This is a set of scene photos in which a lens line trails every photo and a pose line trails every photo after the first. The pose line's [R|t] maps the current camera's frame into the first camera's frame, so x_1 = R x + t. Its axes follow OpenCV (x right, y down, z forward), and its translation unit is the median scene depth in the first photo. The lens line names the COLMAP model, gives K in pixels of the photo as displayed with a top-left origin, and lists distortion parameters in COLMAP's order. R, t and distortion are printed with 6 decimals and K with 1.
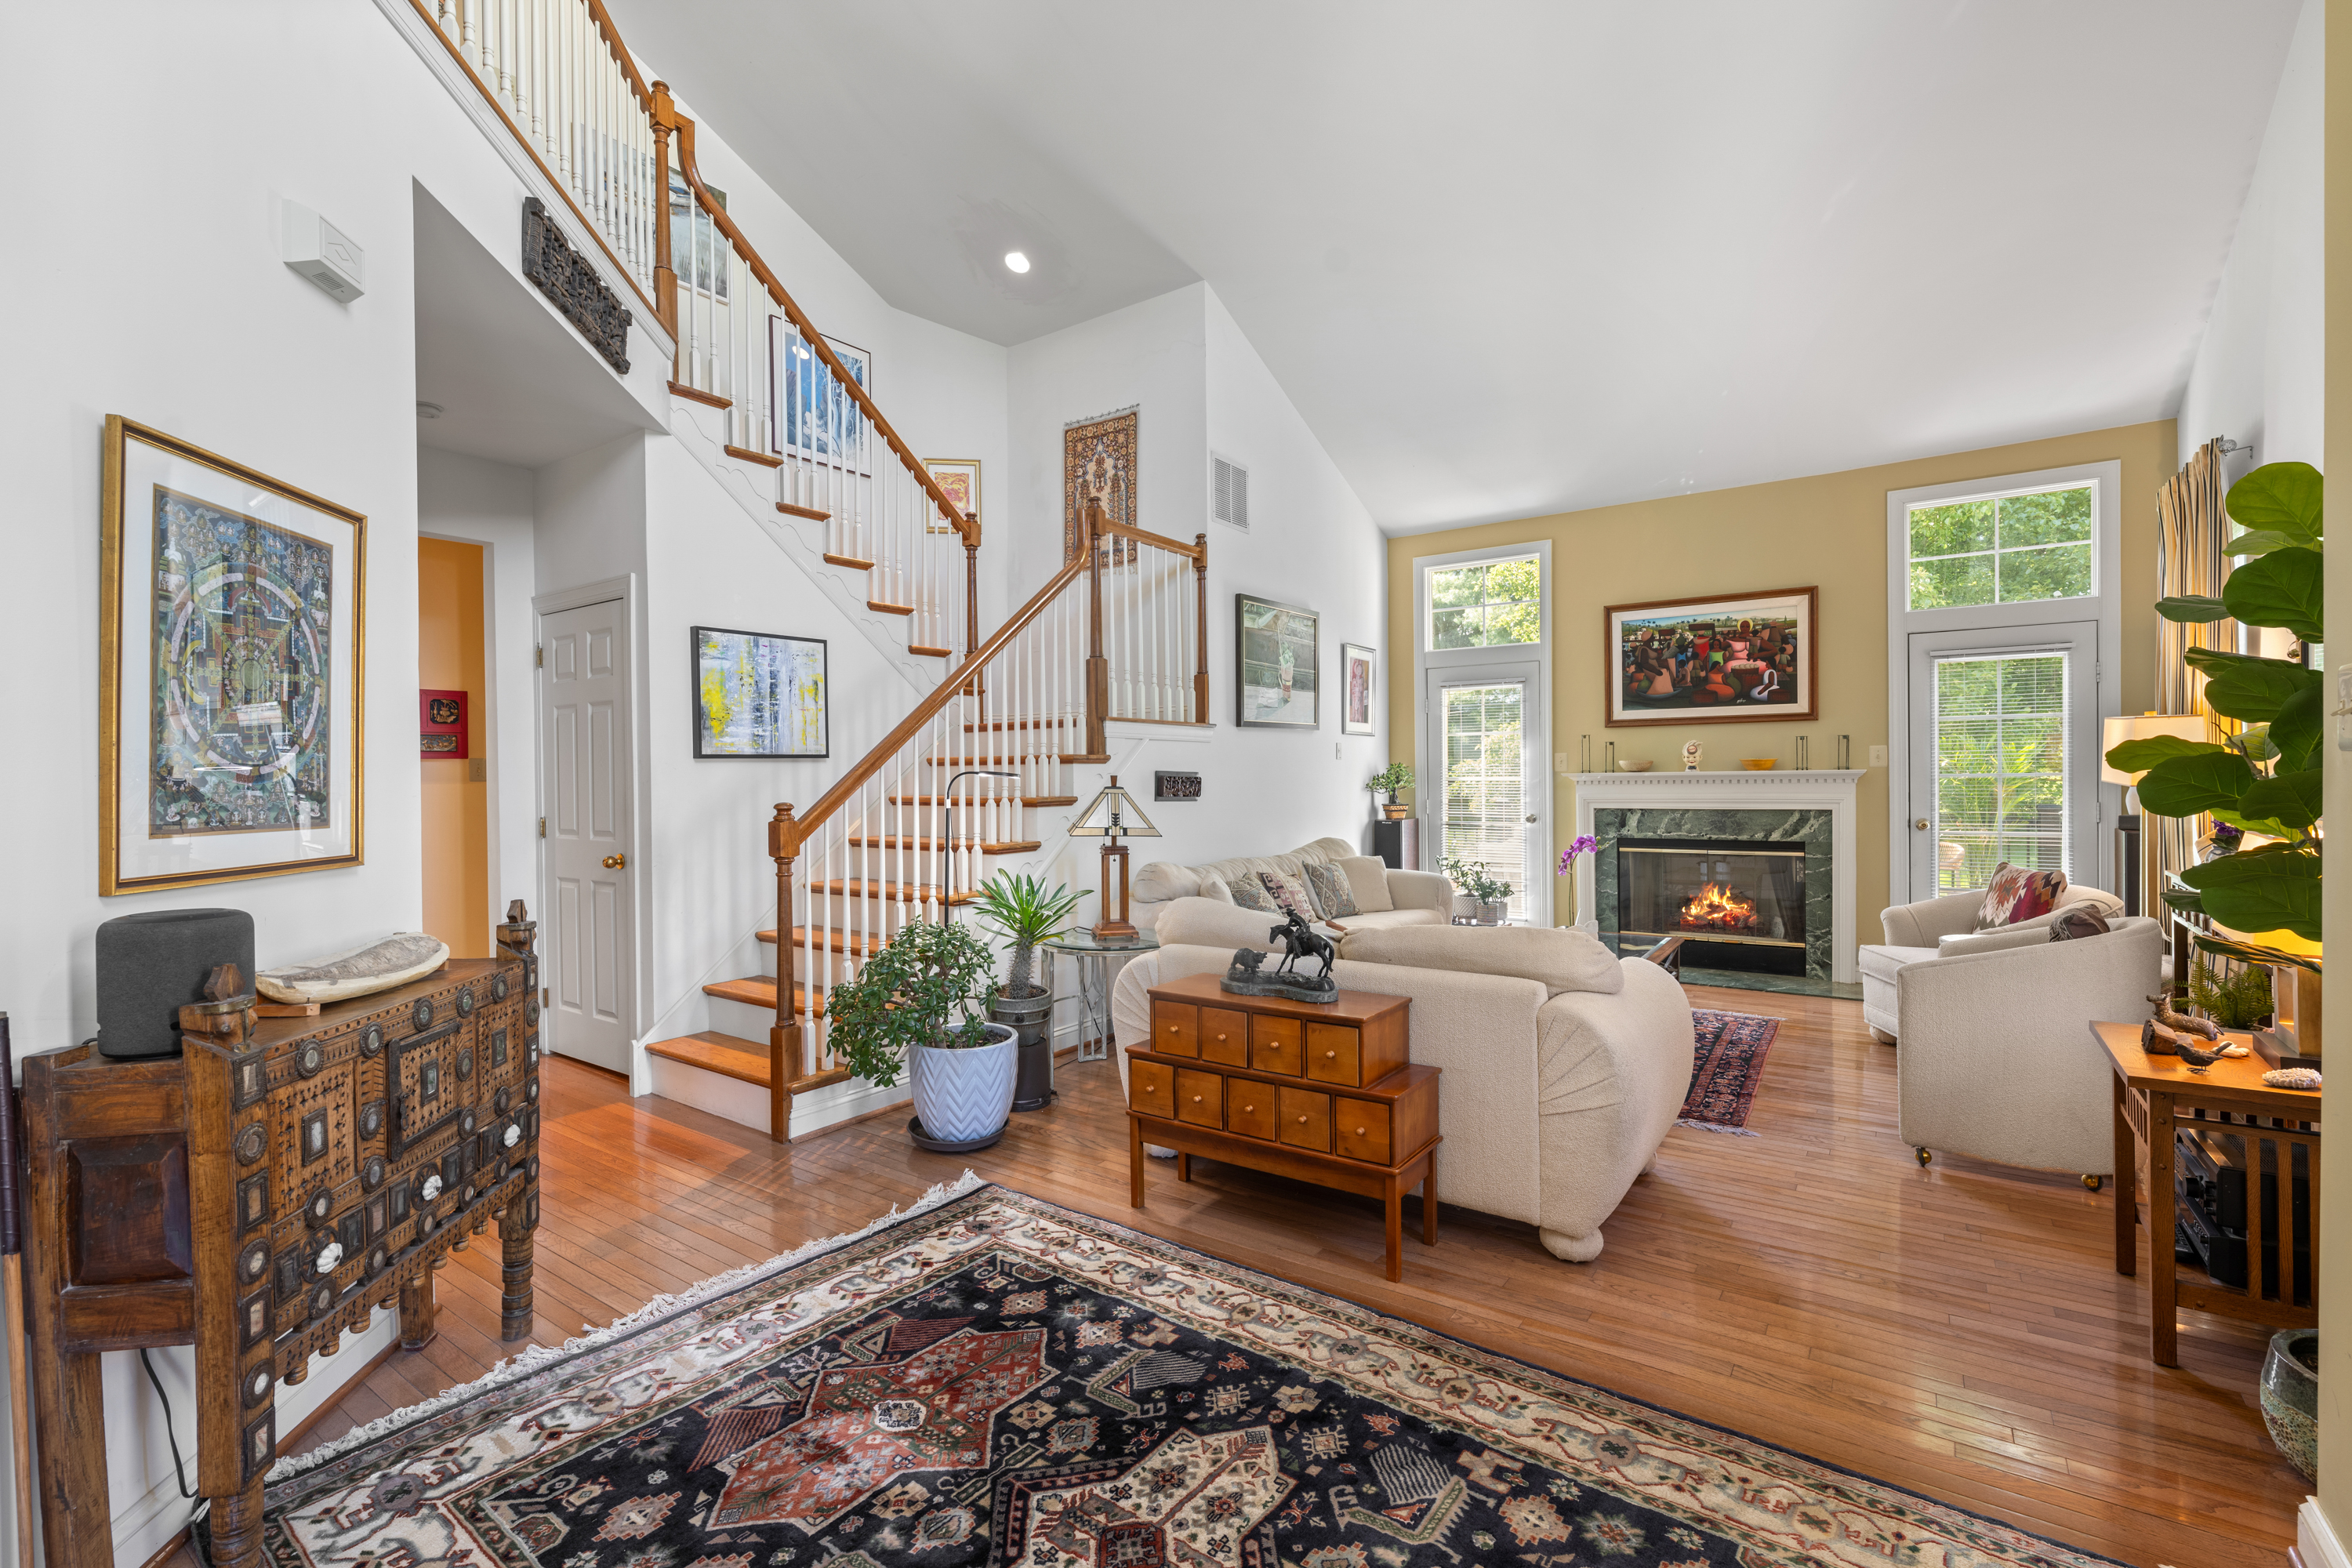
lens RADIAL K [[1019.2, 0, 1168.0], [0, 1019.2, 782.2], [0, 0, 1]] dist [-0.001893, 0.000556]
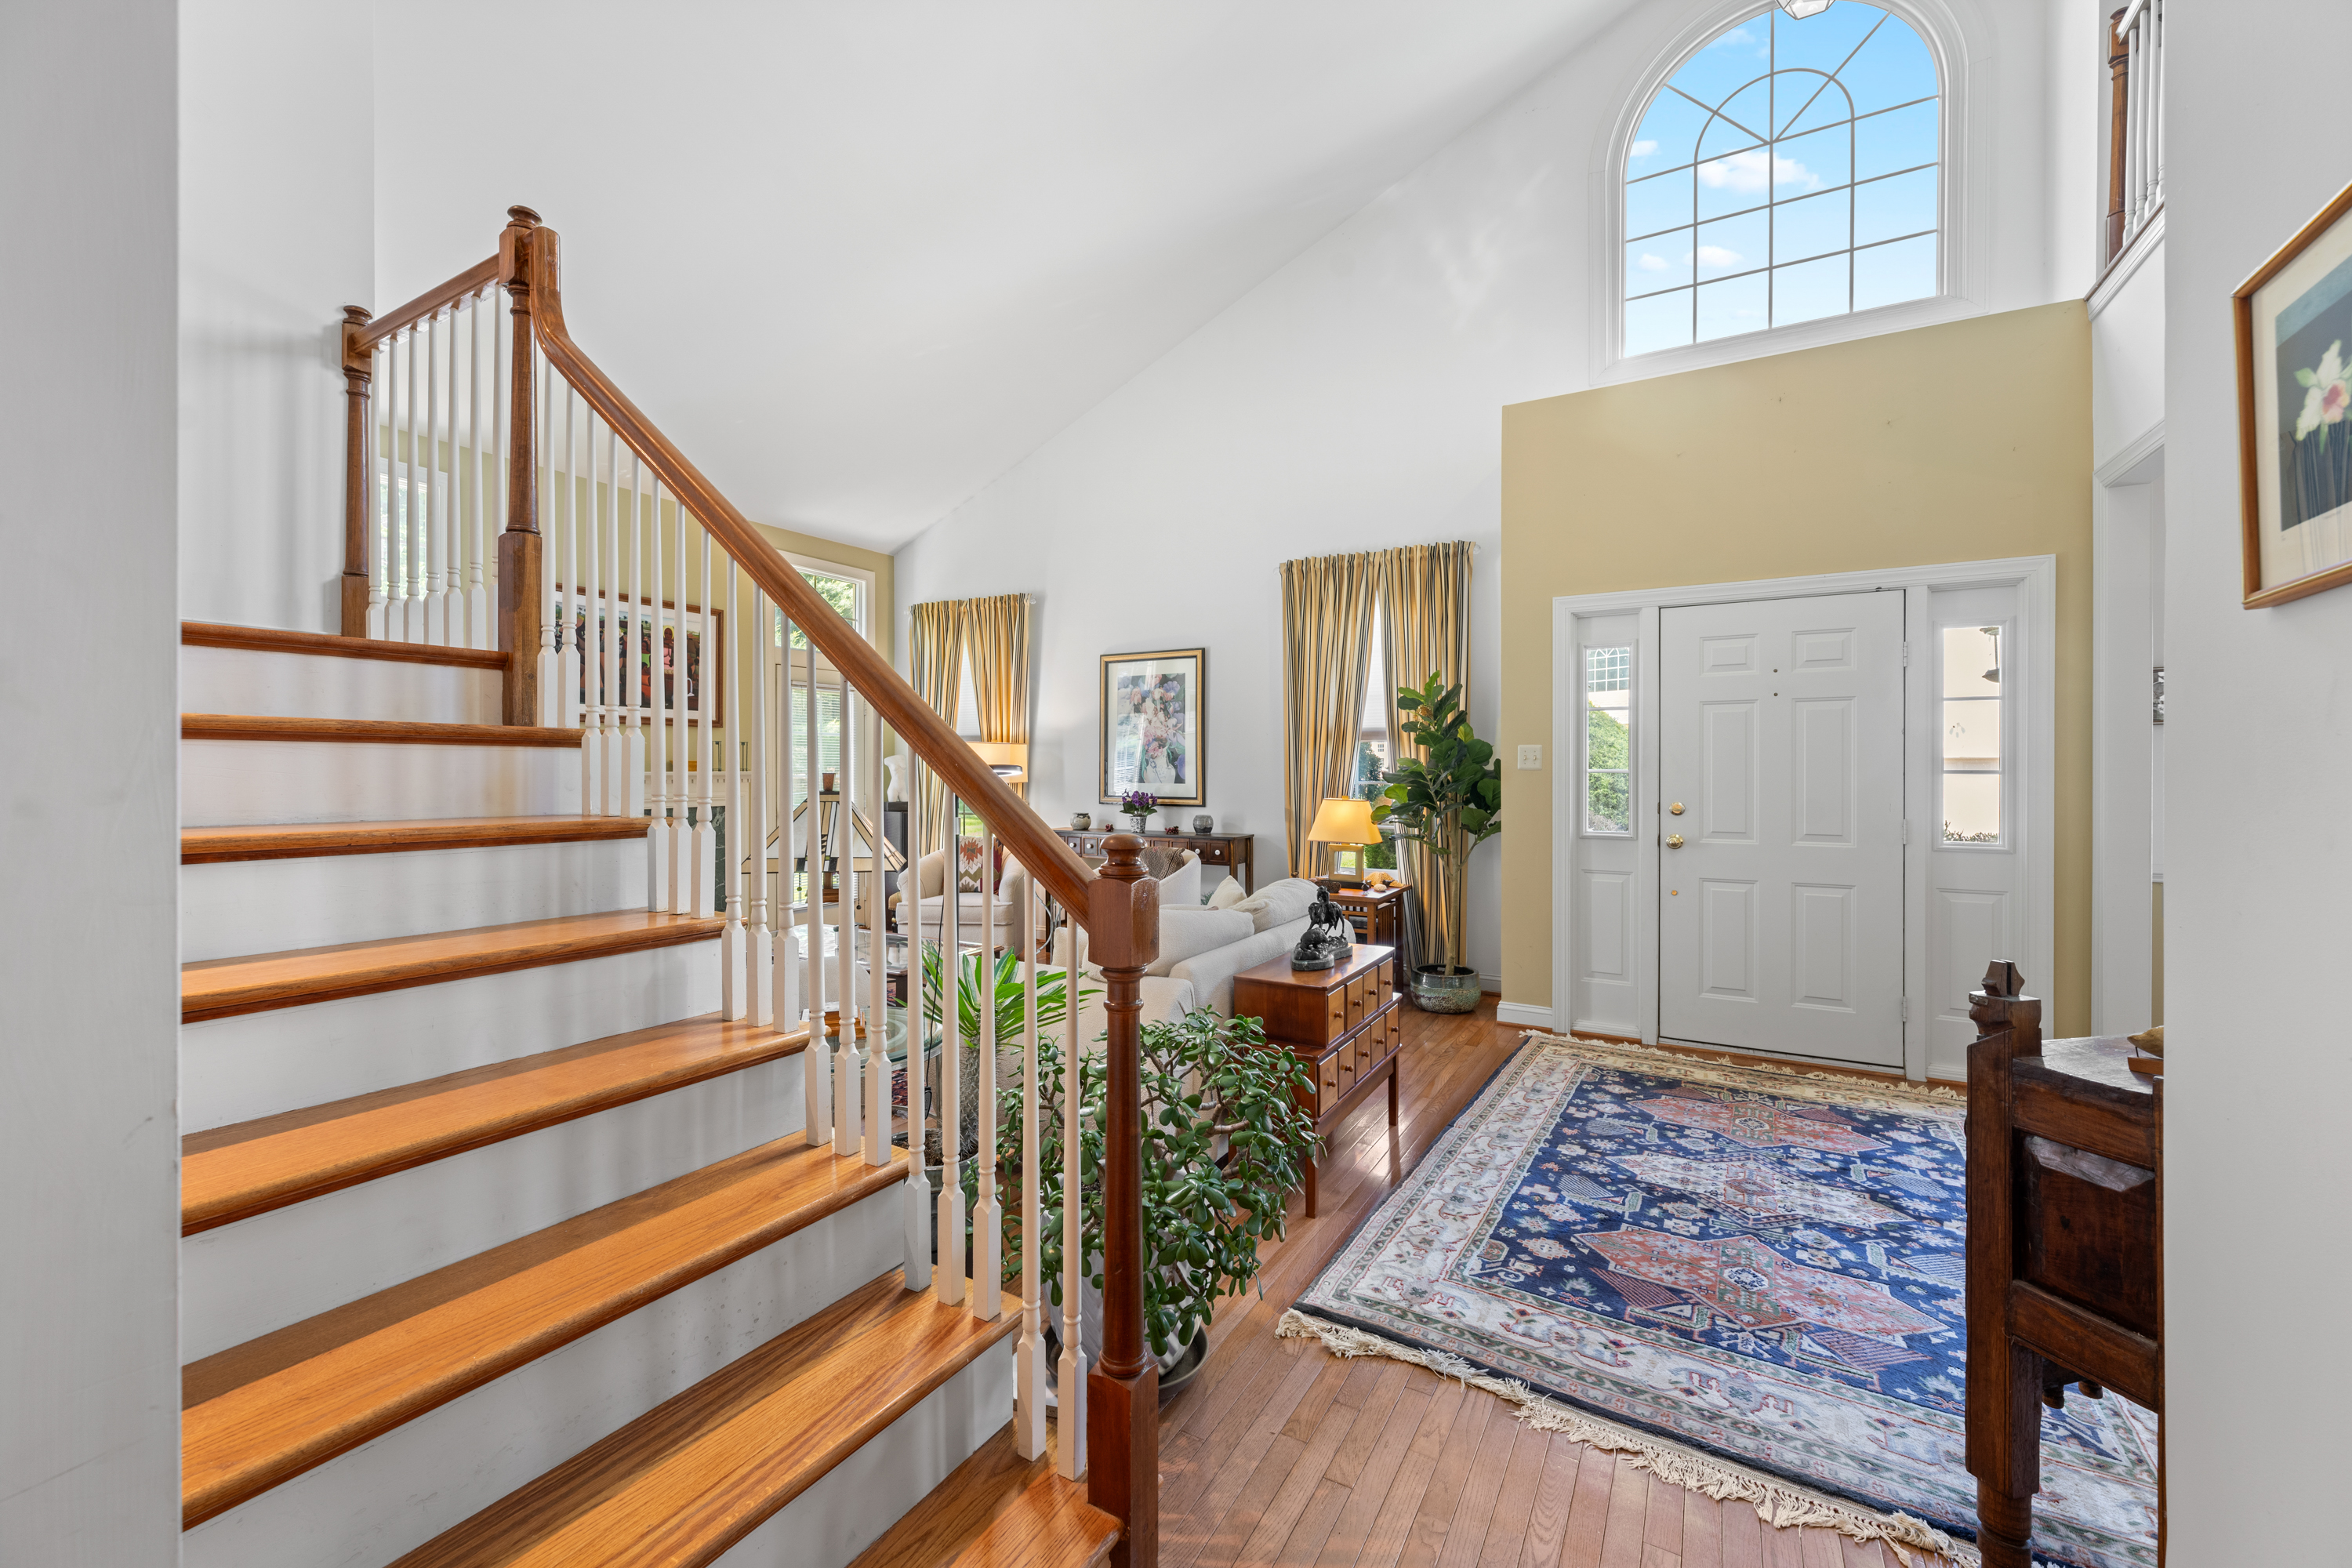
lens RADIAL K [[930.1, 0, 1169.9], [0, 930.1, 770.0], [0, 0, 1]] dist [0.001078, -0.000017]
pose [[-0.084847, 0.009212, 0.996351, -0.431945], [0.004863, 0.999949, -0.008831, -0.001889], [-0.996382, 0.004096, -0.084888, 0.573689]]
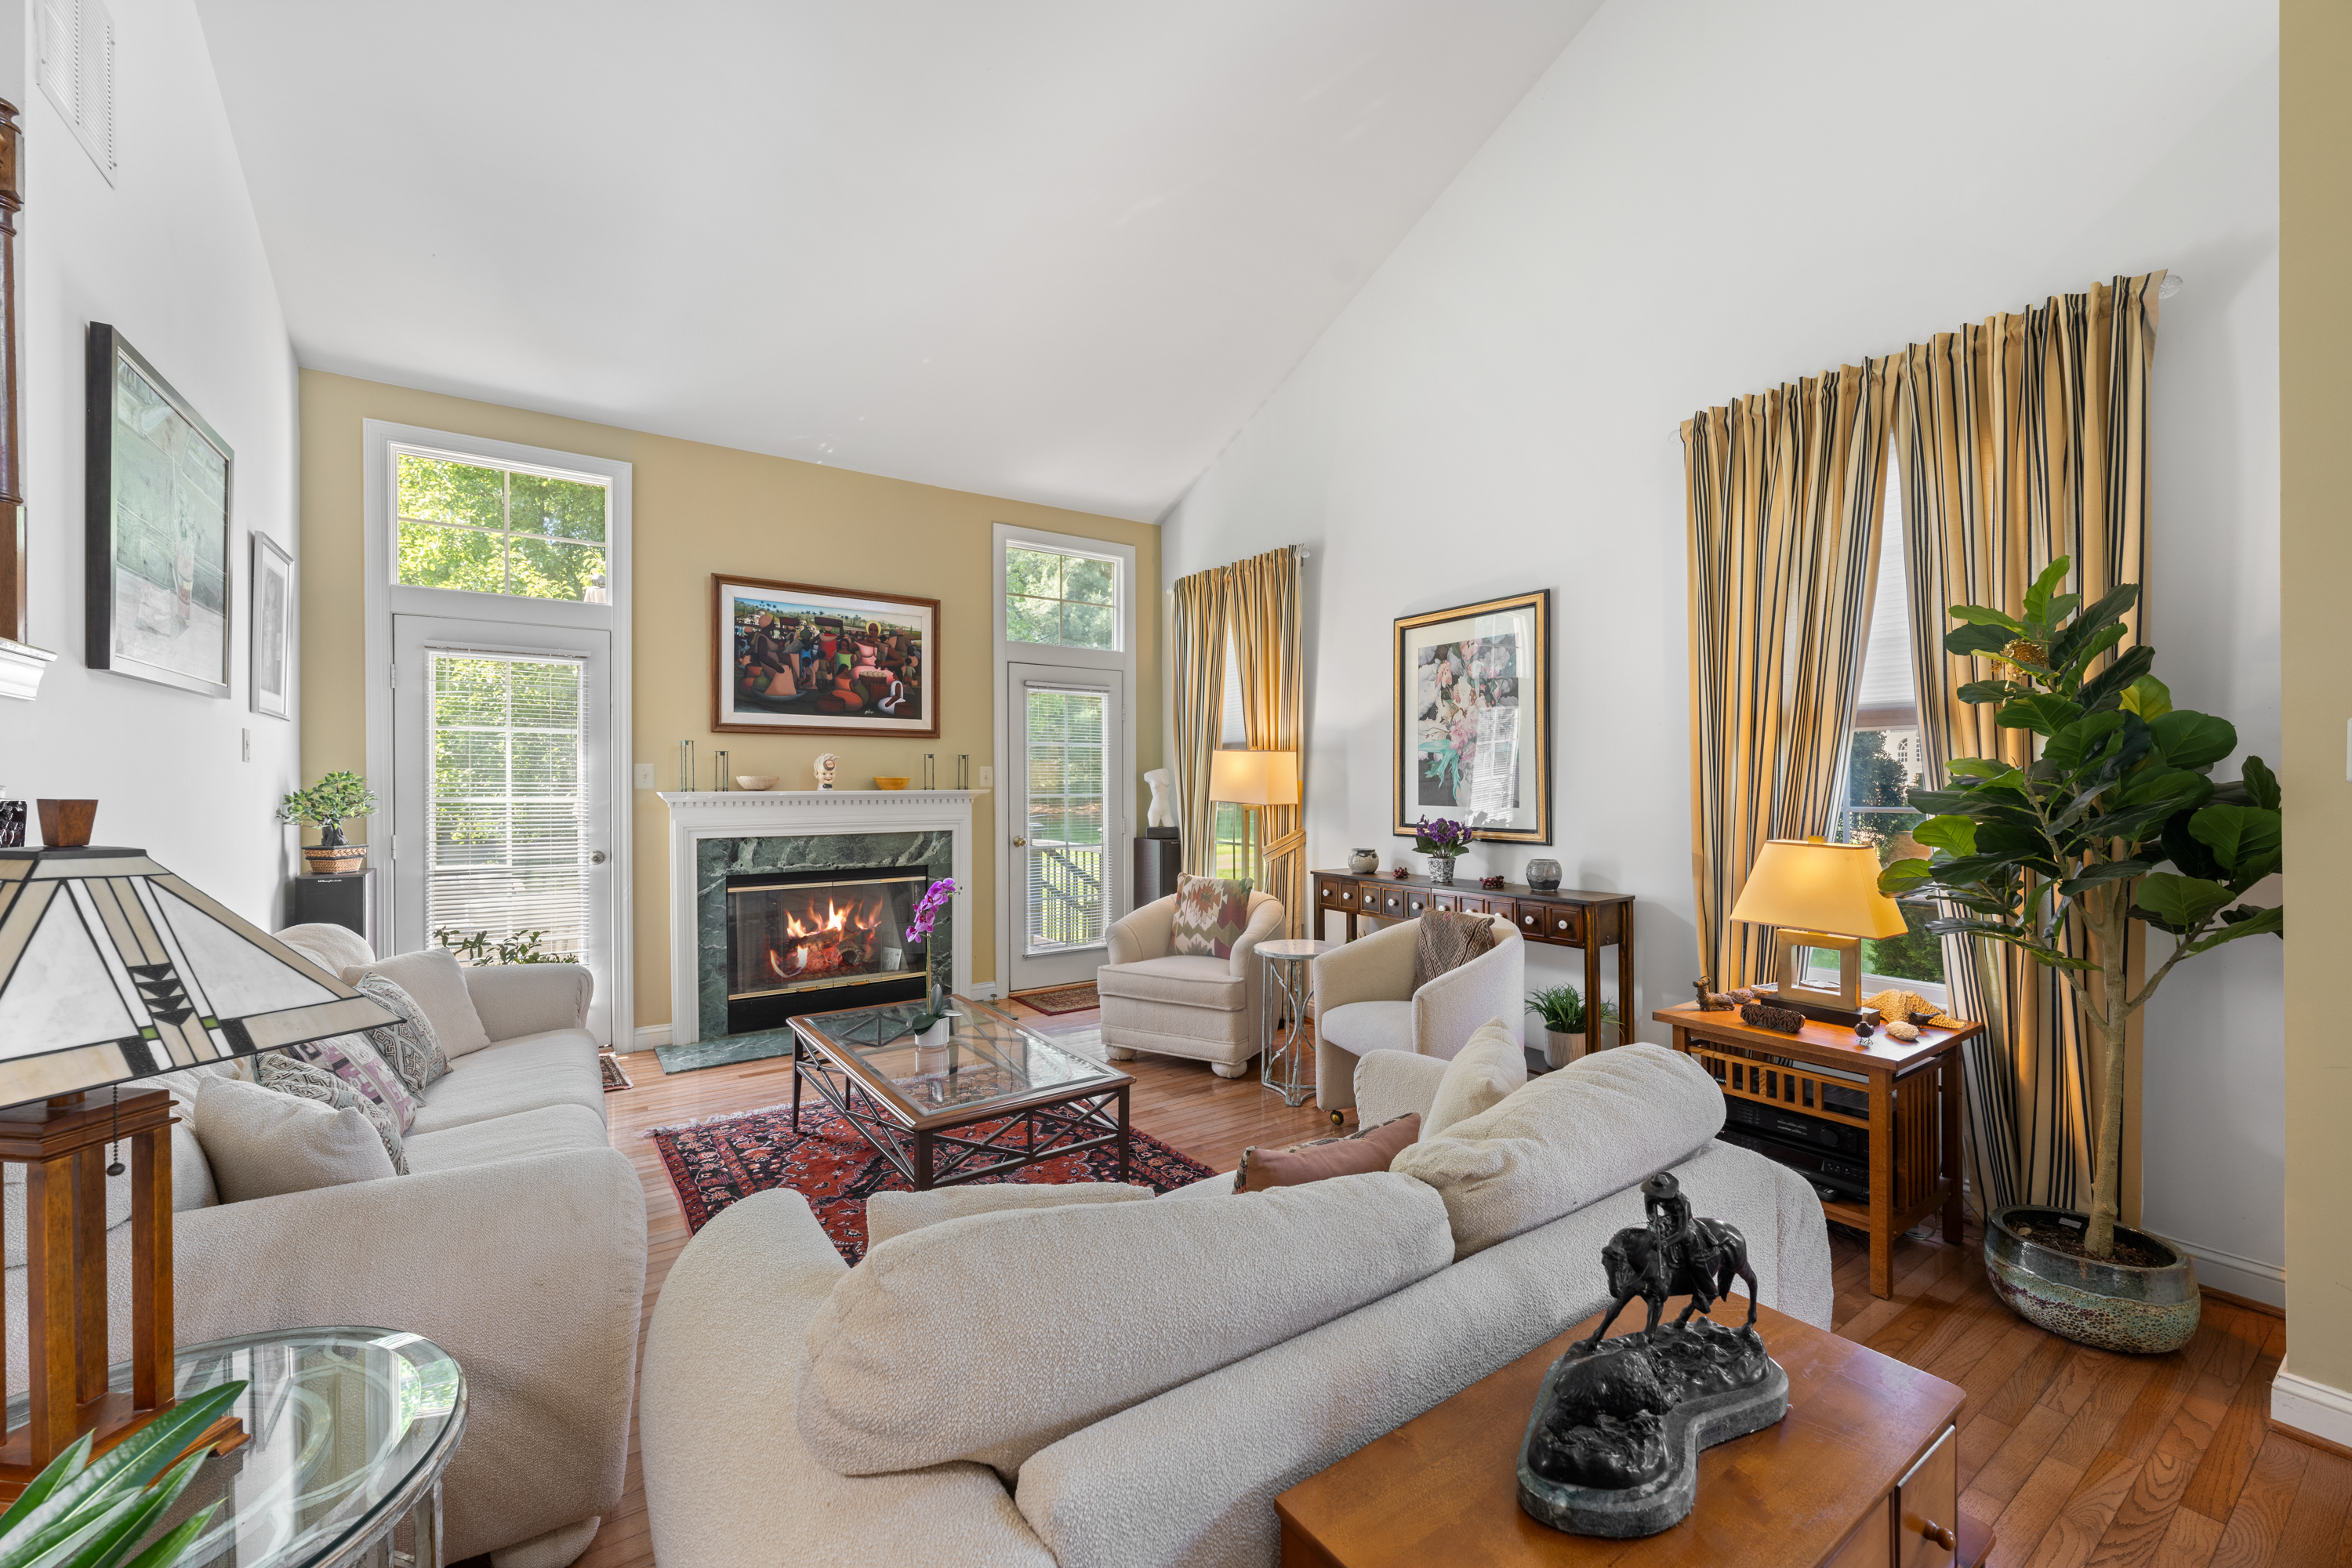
lens RADIAL K [[930.1, 0, 1173.0], [0, 930.1, 785.9], [0, 0, 1]] dist [0.001078, -0.000017]
pose [[0.350095, 0.009680, 0.936664, -0.111243], [0.003934, 0.999923, -0.011805, -0.004276], [-0.936706, 0.007818, 0.350030, 0.471315]]
